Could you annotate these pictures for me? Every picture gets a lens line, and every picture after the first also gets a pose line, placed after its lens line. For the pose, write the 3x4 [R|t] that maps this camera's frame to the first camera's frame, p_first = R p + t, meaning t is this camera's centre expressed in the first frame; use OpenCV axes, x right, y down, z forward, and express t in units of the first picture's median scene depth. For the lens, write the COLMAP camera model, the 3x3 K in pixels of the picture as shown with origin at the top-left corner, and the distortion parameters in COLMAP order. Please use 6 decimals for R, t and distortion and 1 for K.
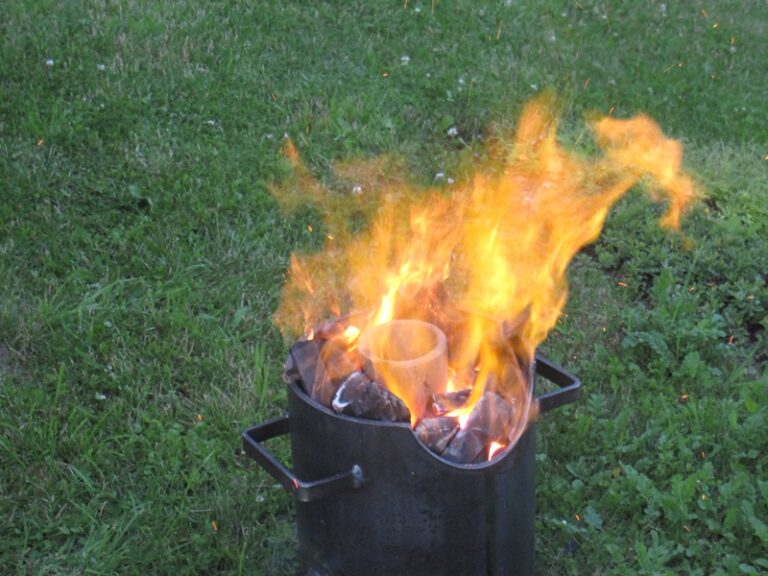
lens RADIAL K [[1880.5, 0, 384.0], [0, 1880.5, 288.0], [0, 0, 1]] dist [0.060478, 0.114095]
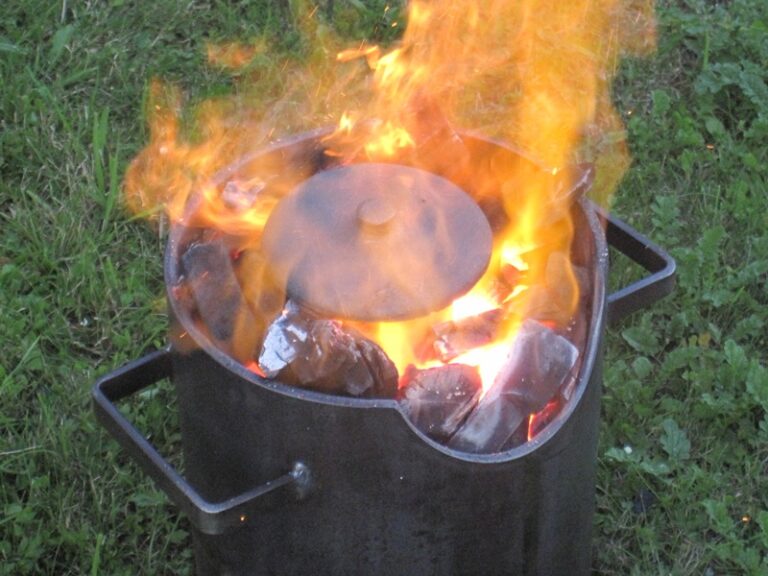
lens RADIAL K [[2476.2, 0, 384.0], [0, 2476.2, 288.0], [0, 0, 1]] dist [0.027036, -1.584859]
pose [[0.997822, -0.028531, 0.059468, -0.027589], [0.013993, 0.972648, 0.231862, -0.109858], [-0.064456, -0.230525, 0.970929, 0.248310]]
